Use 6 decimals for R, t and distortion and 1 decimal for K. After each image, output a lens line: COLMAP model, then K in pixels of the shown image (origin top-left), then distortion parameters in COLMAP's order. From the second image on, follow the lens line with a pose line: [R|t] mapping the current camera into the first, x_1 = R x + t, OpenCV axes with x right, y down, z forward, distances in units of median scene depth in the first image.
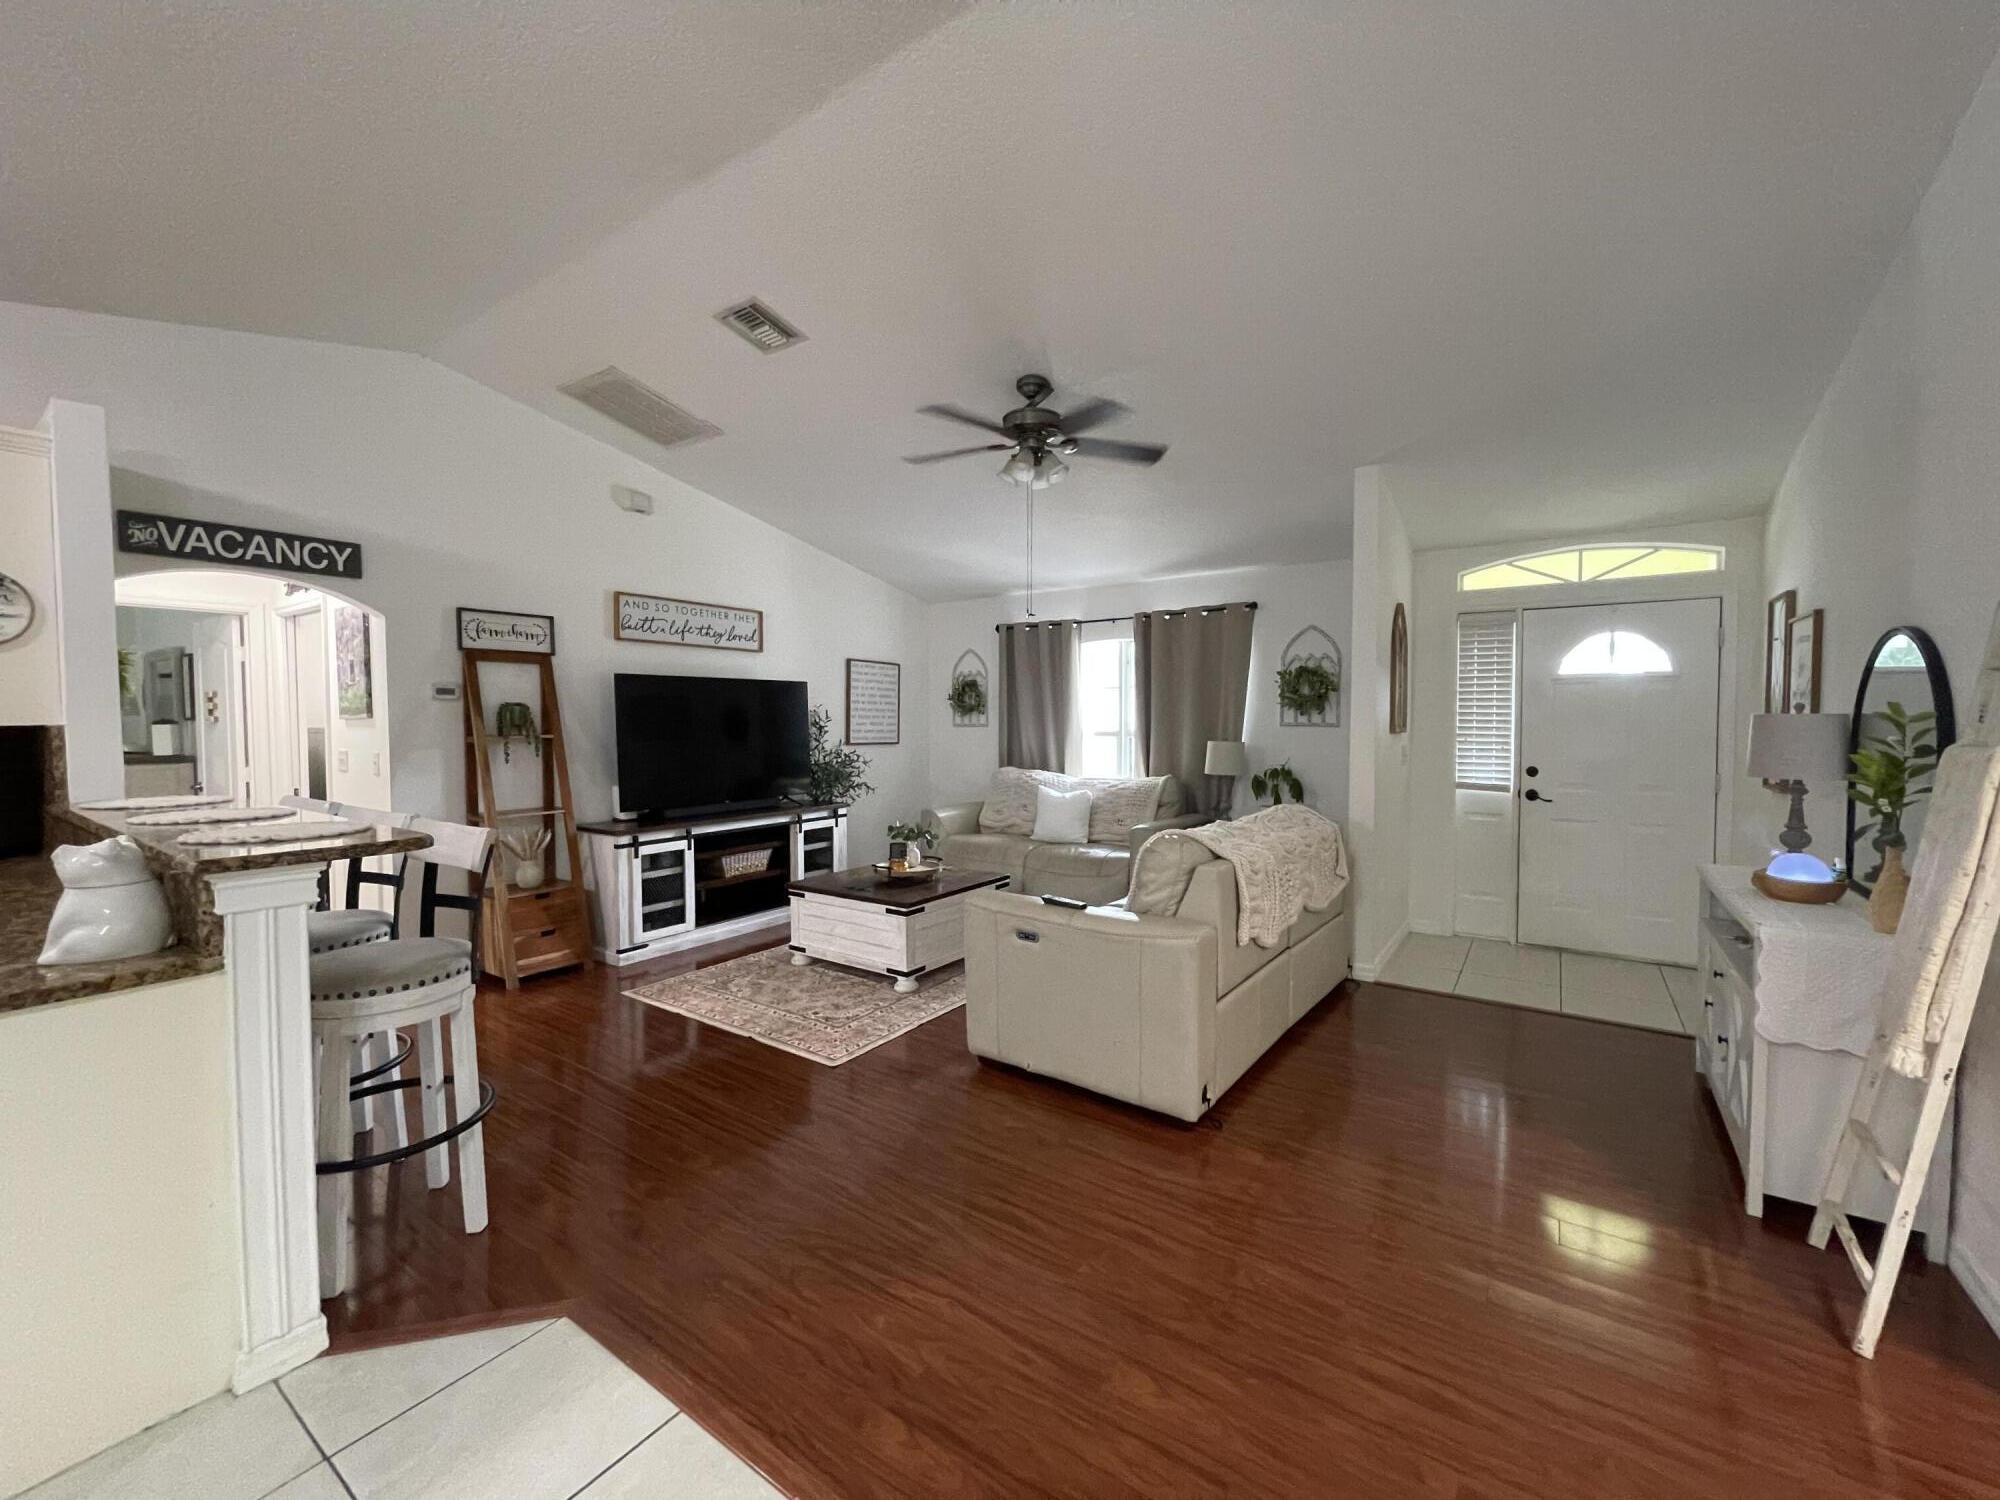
lens RADIAL K [[807.6, 0, 1014.6], [0, 807.6, 742.3], [0, 0, 1]] dist [-0.003143, 0.001110]
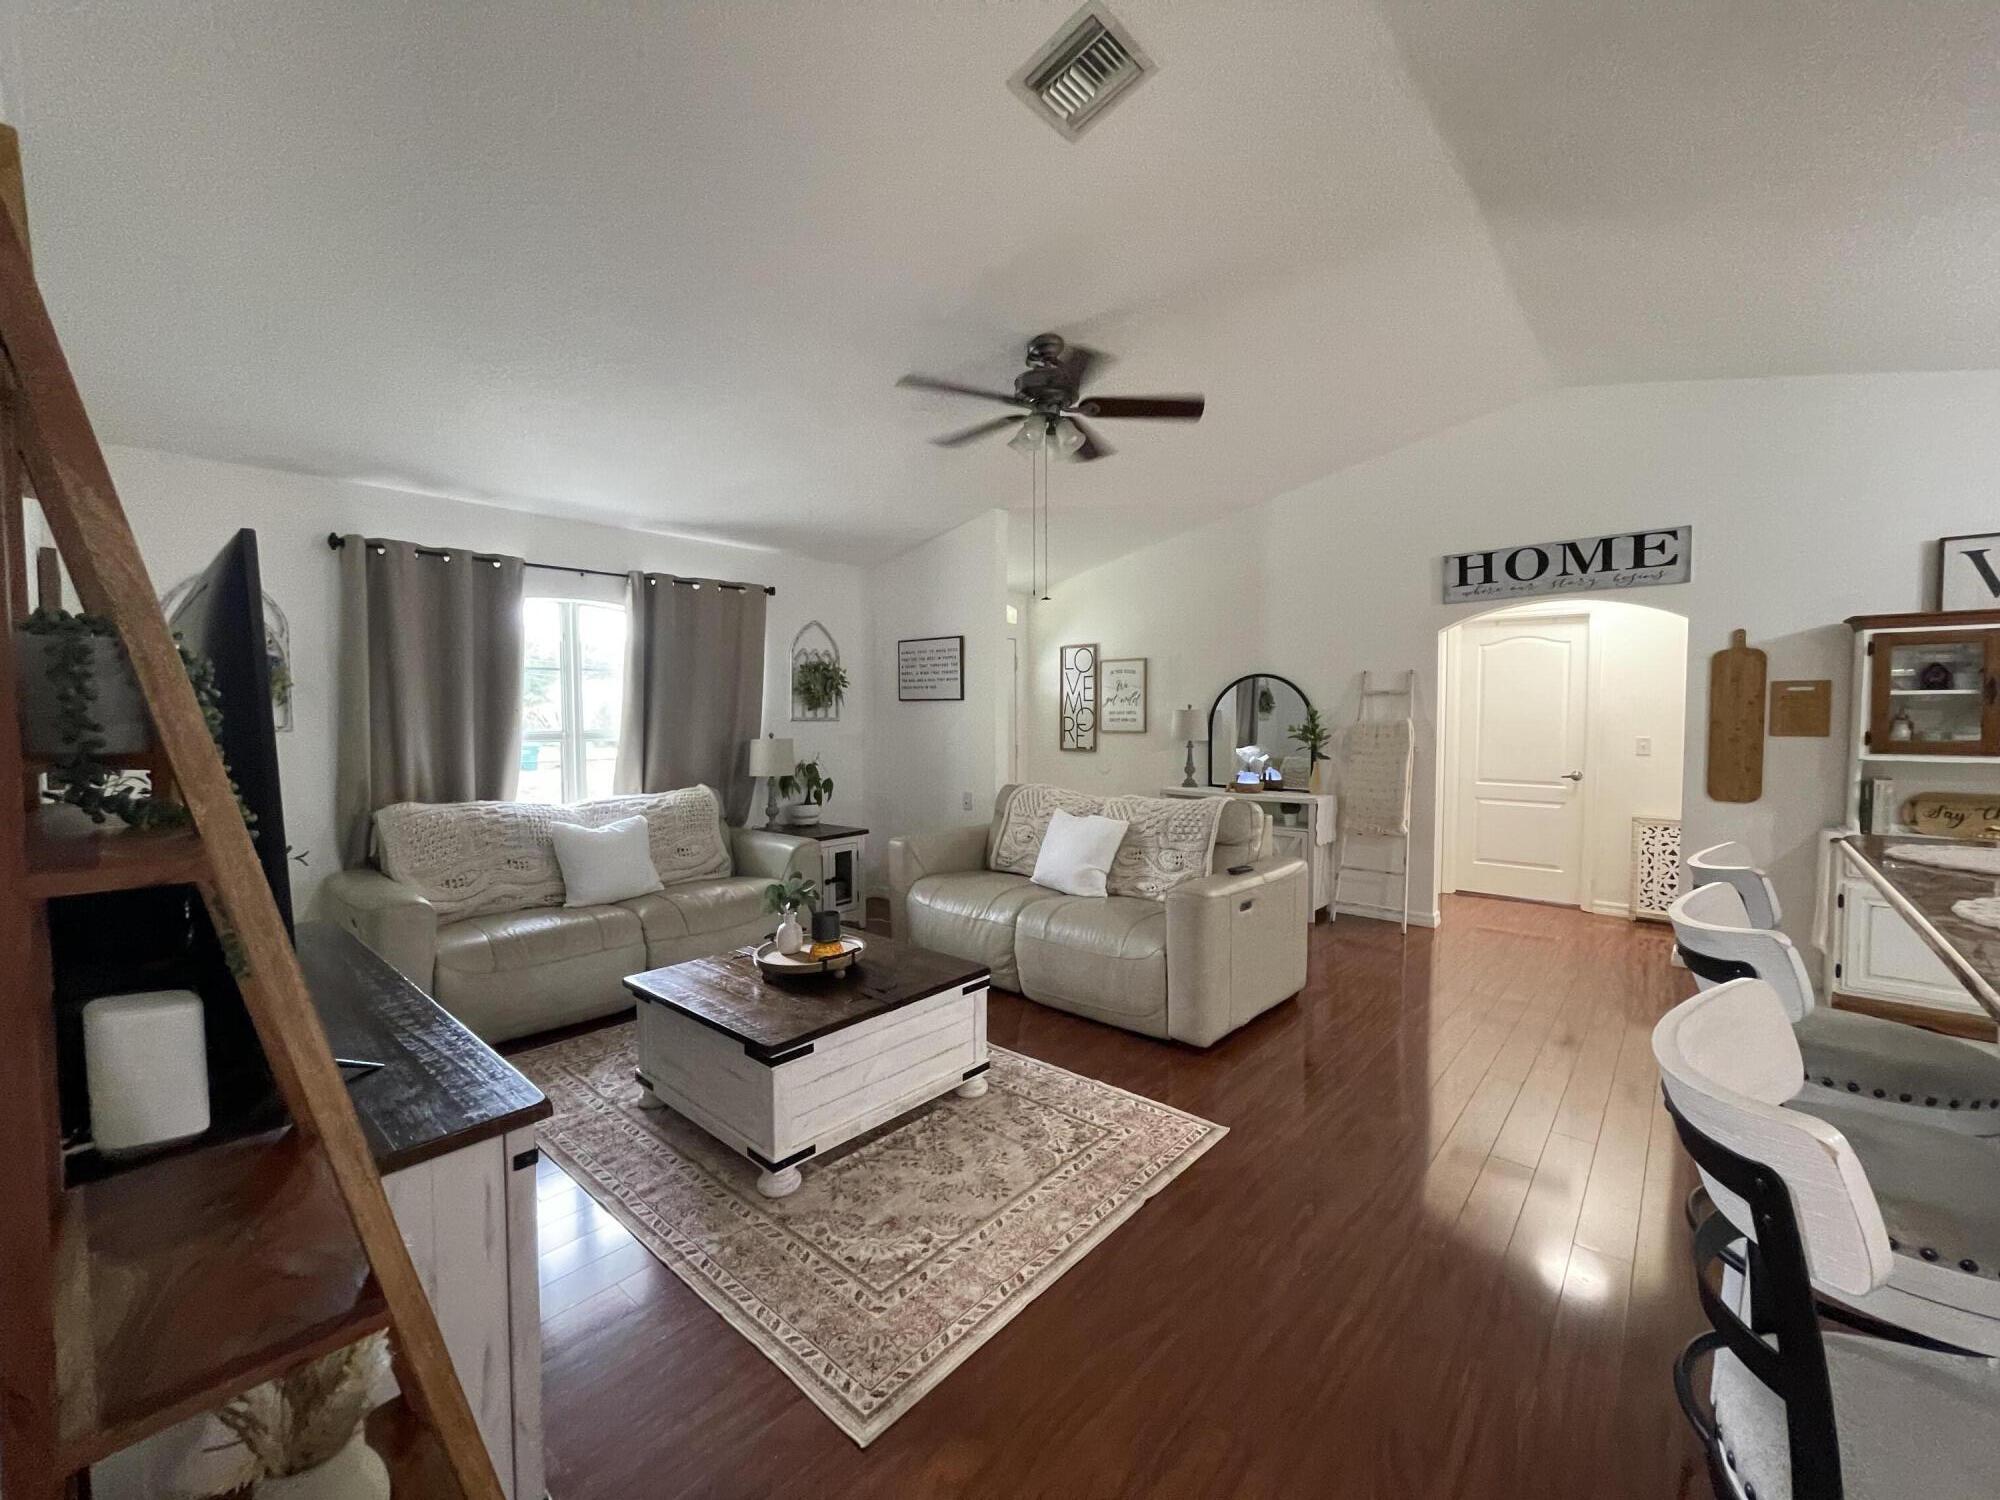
lens RADIAL K [[807.6, 0, 1015.9], [0, 807.6, 754.6], [0, 0, 1]] dist [-0.003143, 0.001110]
pose [[0.118384, -0.052713, 0.991568, -0.802822], [0.033124, 0.998244, 0.049113, -0.026321], [-0.992415, 0.027030, 0.119922, 0.841570]]
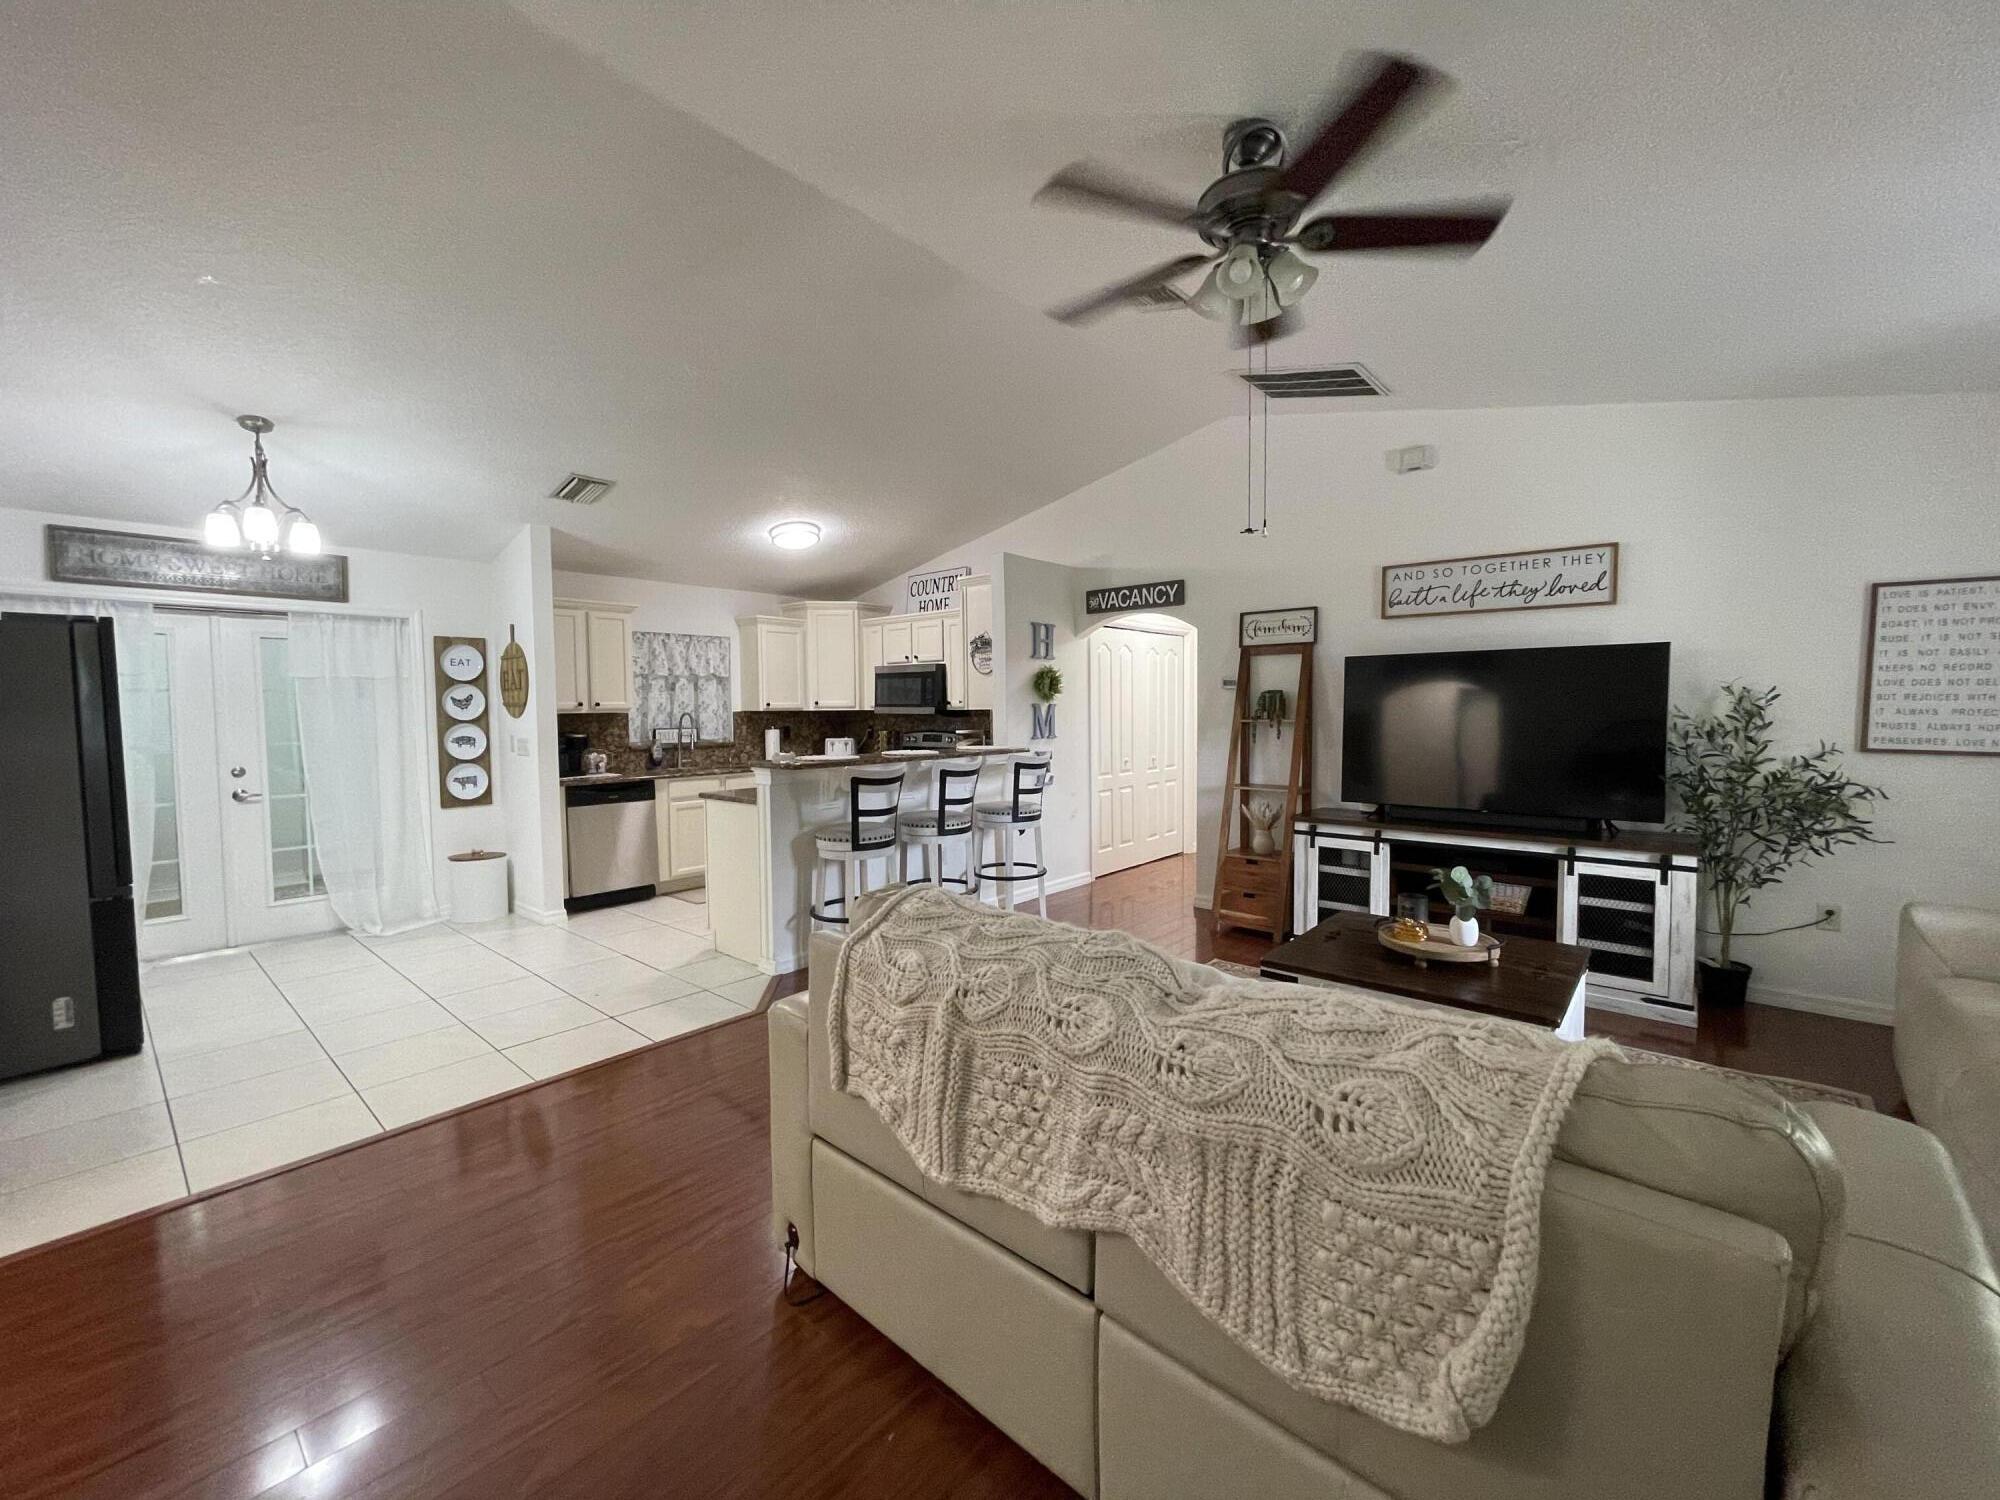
lens RADIAL K [[807.6, 0, 1012.6], [0, 807.6, 745.6], [0, 0, 1]] dist [-0.003143, 0.001110]
pose [[-0.110826, 0.051682, -0.992495, 0.579966], [-0.022208, 0.998269, 0.054462, -0.026563], [0.993592, 0.028077, -0.109486, 0.810455]]
